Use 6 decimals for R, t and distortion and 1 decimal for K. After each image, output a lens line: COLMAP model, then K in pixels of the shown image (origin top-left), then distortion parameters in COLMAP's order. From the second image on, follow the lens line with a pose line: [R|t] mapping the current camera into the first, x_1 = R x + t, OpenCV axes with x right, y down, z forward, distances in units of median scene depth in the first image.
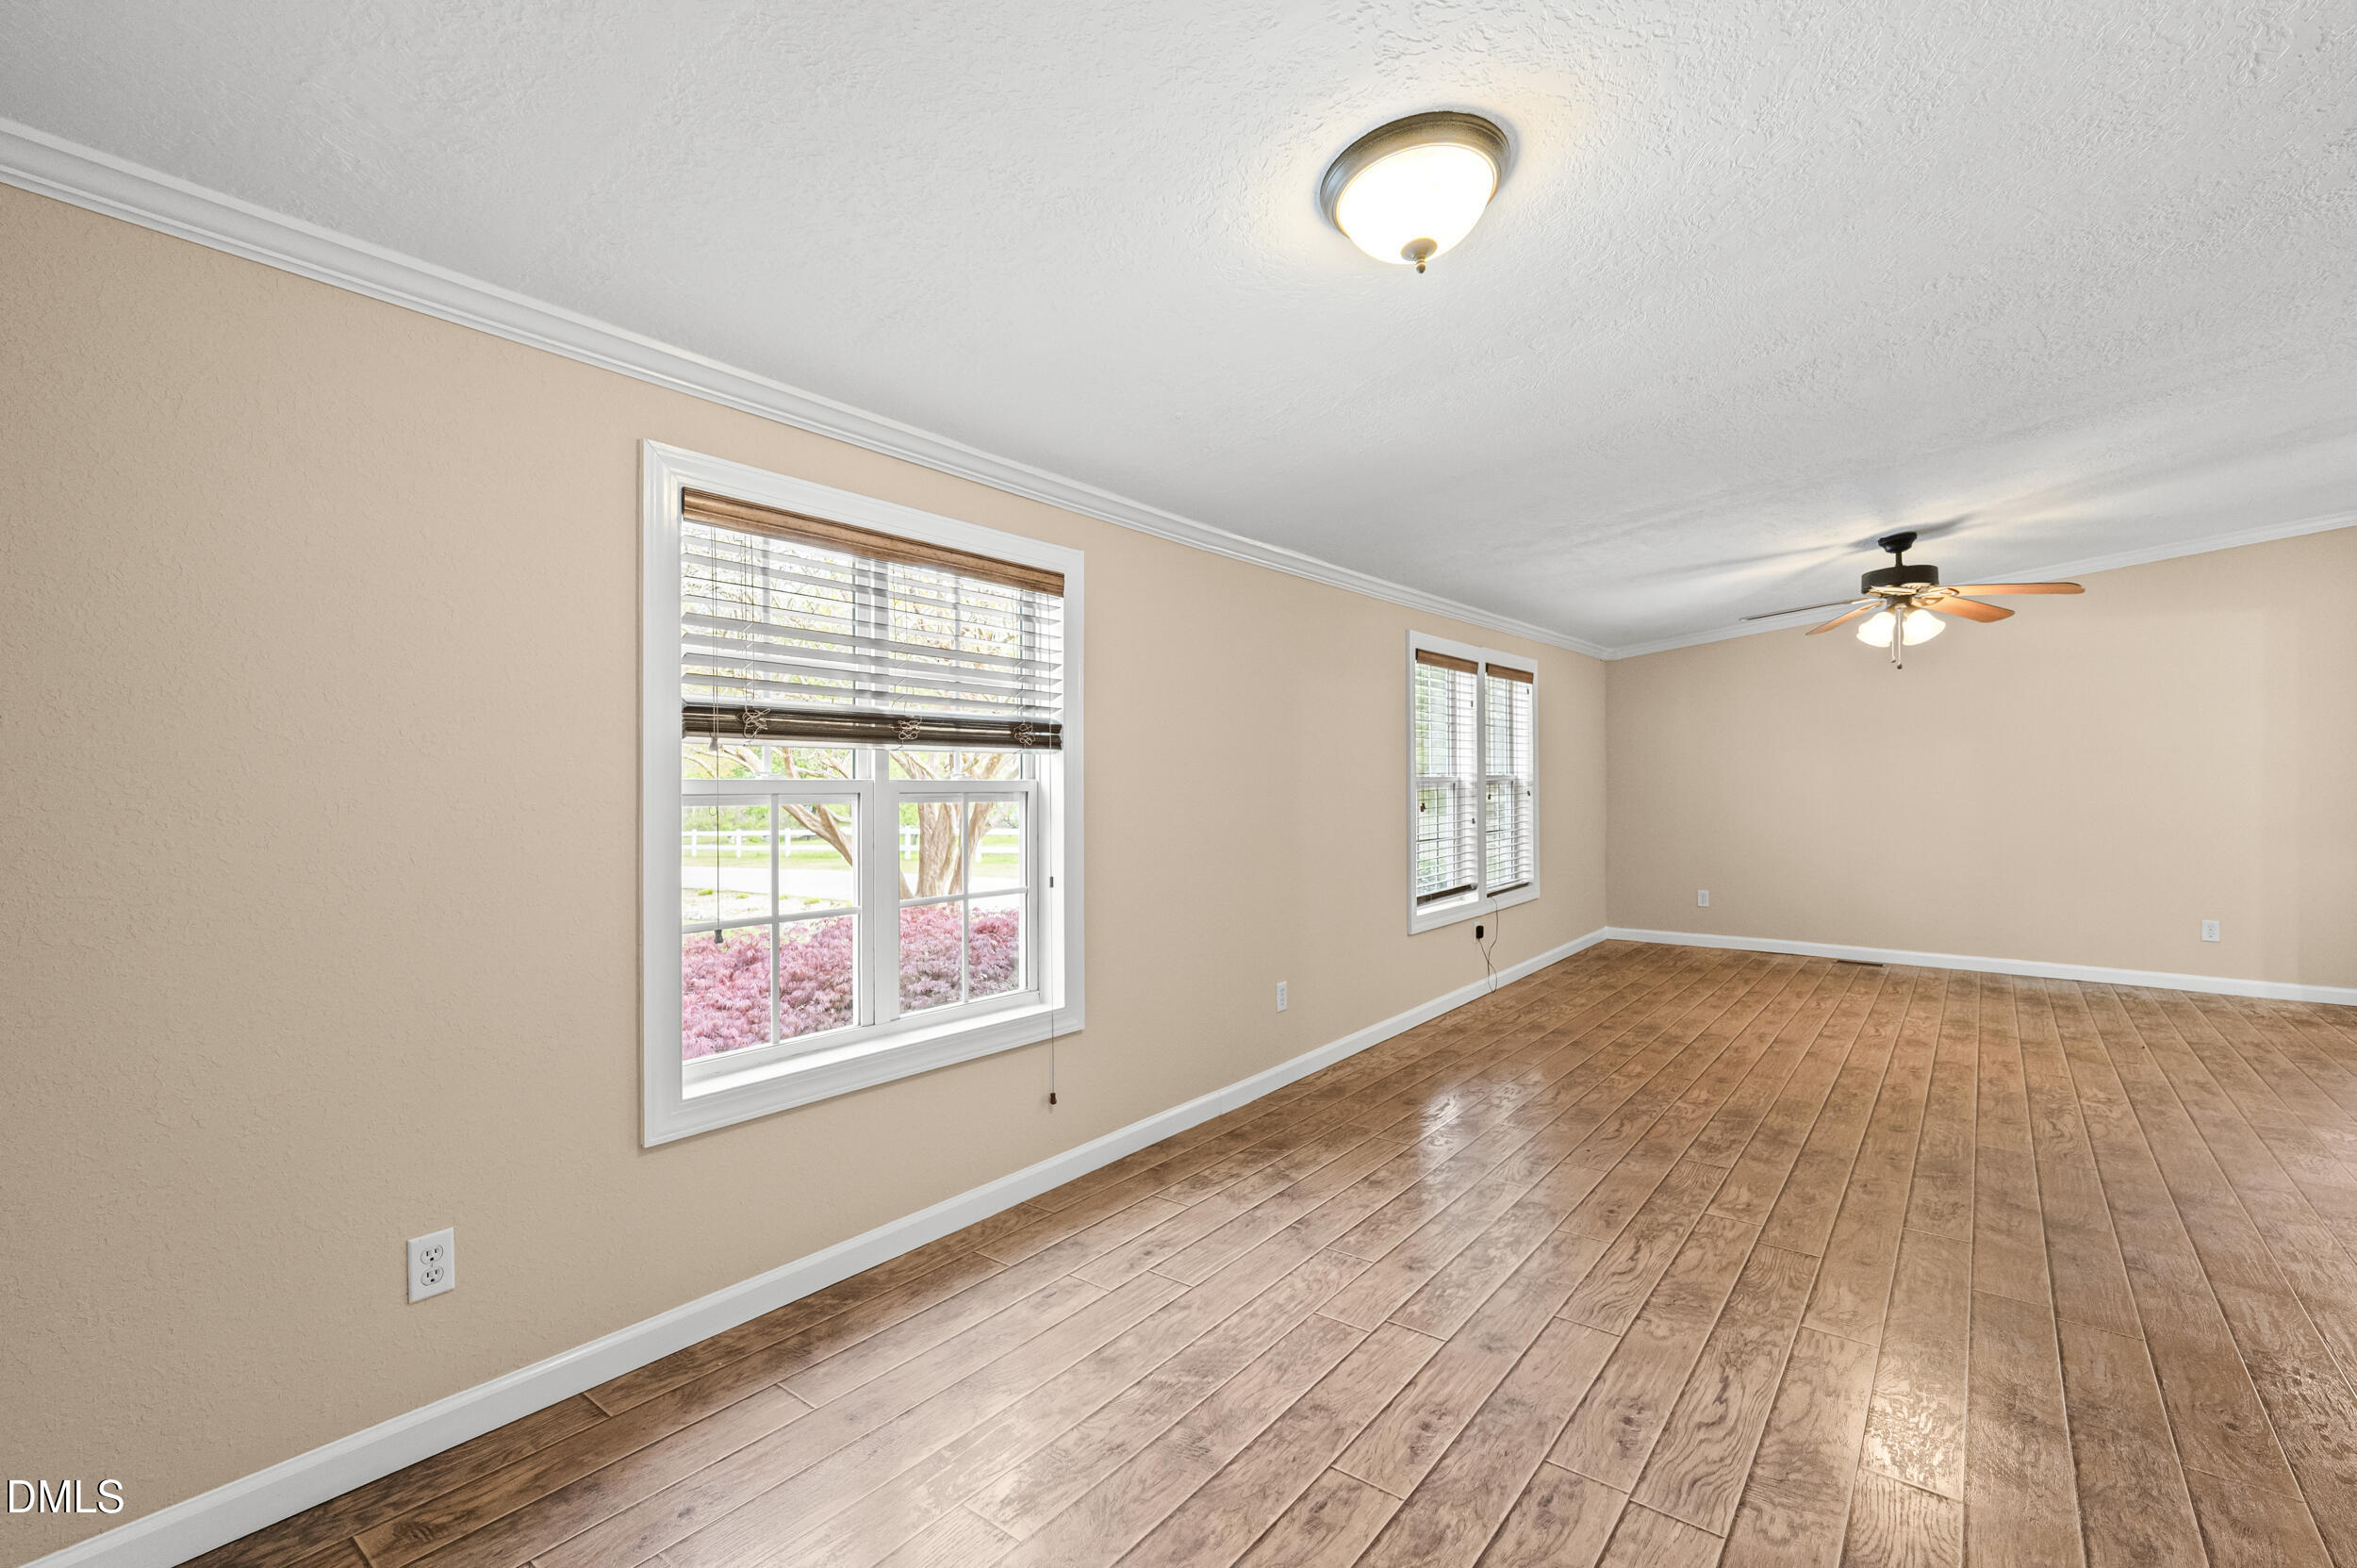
lens RADIAL K [[1135.3, 0, 1159.1], [0, 1135.3, 784.1], [0, 0, 1]] dist [-0.004716, -0.000603]
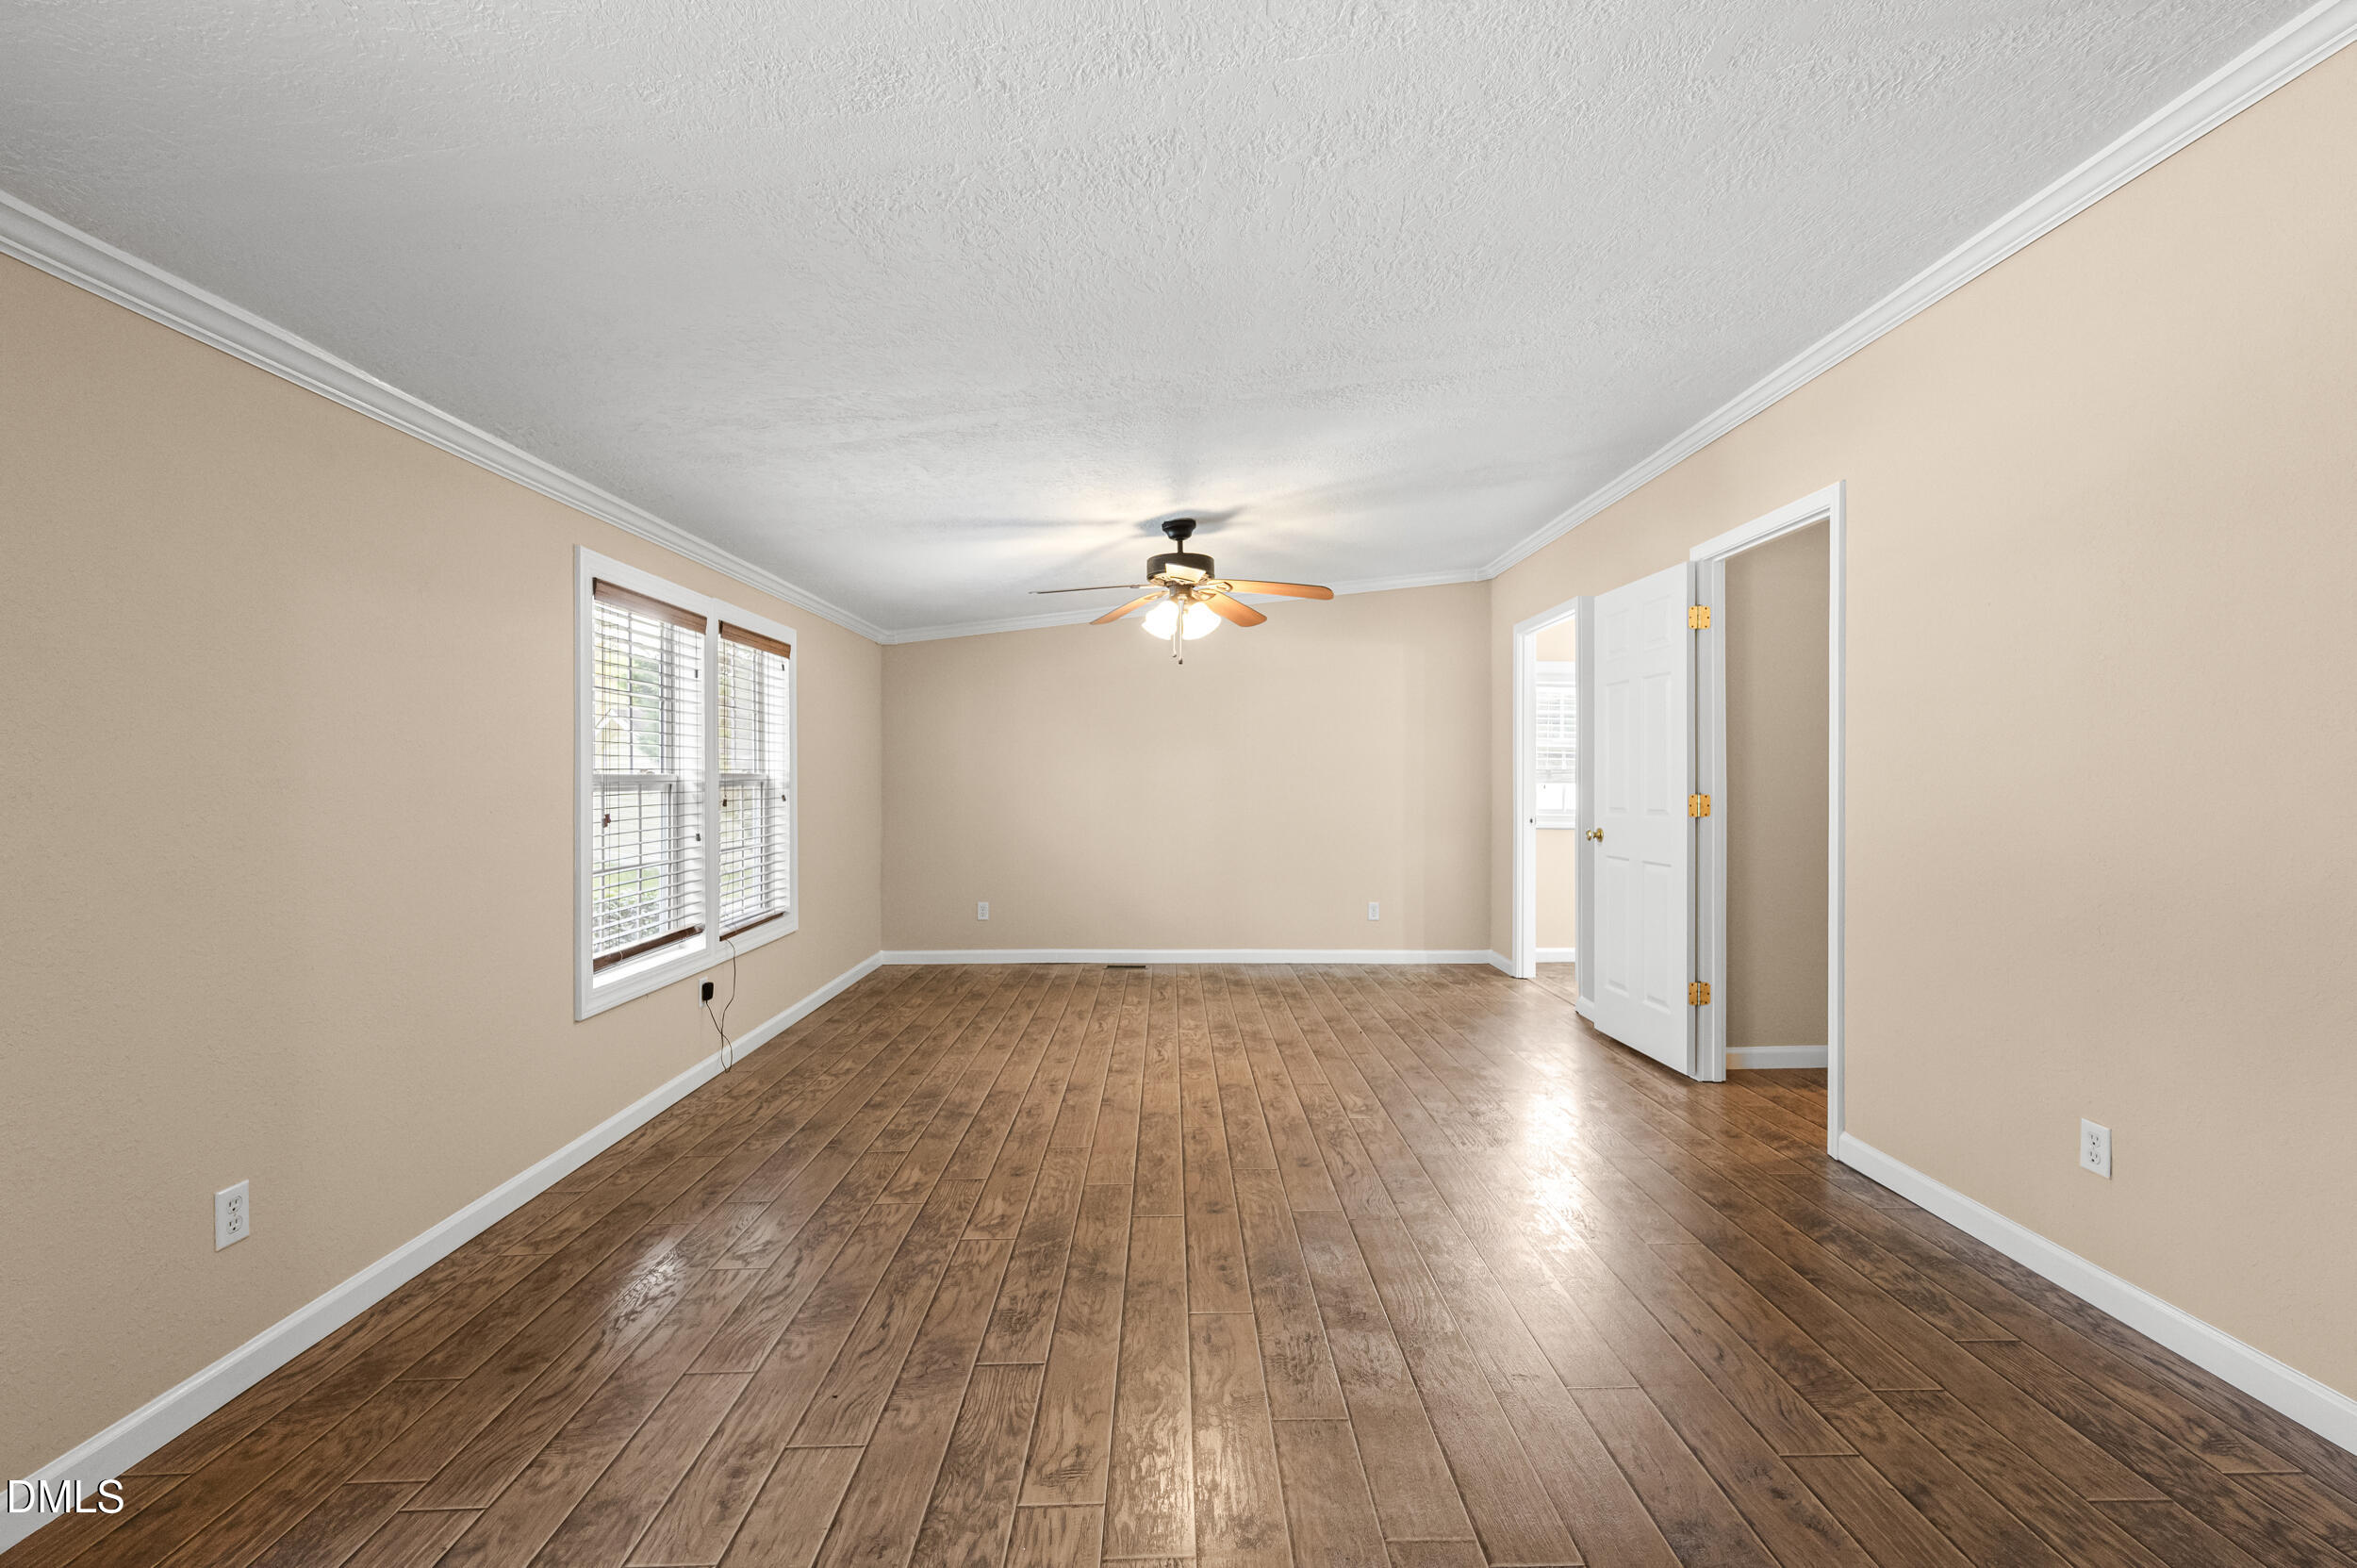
lens RADIAL K [[1135.3, 0, 1174.4], [0, 1135.3, 789.1], [0, 0, 1]] dist [-0.004716, -0.000603]
pose [[0.812478, 0.001111, 0.582991, 0.103241], [-0.002847, 0.999994, 0.002062, -0.000228], [-0.582985, -0.003335, 0.812476, 0.242079]]
